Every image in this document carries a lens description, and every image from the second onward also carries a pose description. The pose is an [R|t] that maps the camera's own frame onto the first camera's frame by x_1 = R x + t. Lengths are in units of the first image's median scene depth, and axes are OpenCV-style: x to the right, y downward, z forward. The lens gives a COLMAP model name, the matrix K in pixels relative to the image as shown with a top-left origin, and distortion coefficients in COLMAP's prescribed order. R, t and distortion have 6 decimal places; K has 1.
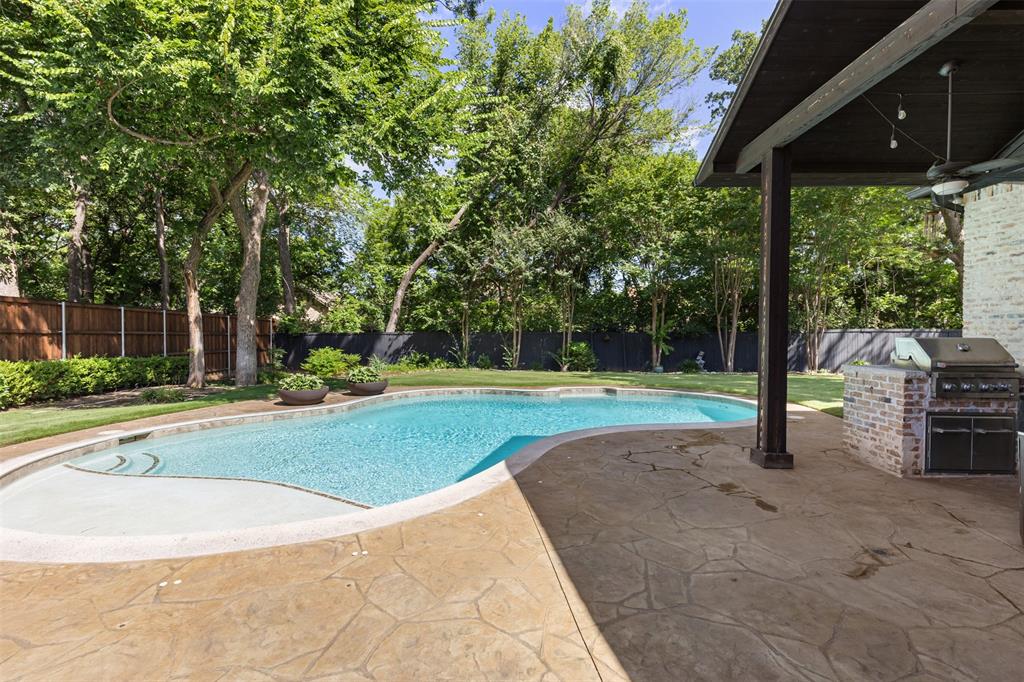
lens RADIAL K [[465.6, 0, 512.1], [0, 465.6, 340.2], [0, 0, 1]] dist [0.002394, 0.000017]
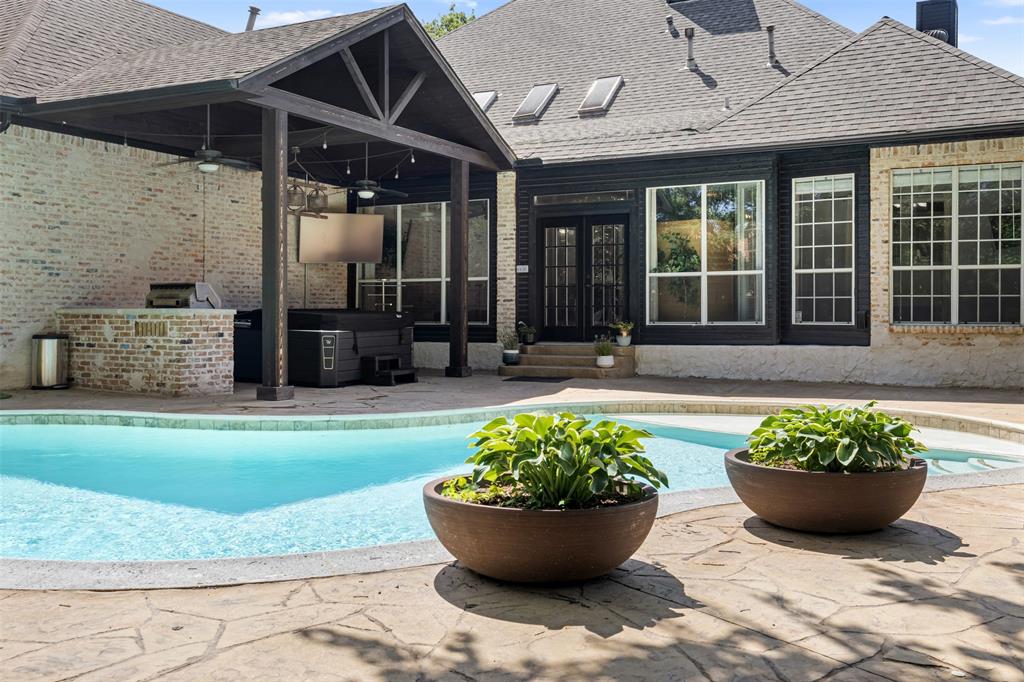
lens RADIAL K [[1048.0, 0, 512.0], [0, 1048.0, 337.5], [0, 0, 1]] dist [-0.005246, 0.000000]
pose [[-0.893025, -0.015000, 0.449756, -0.967074], [0.000807, 0.999389, 0.034933, 0.037791], [-0.450005, 0.031559, -0.892468, 2.760514]]
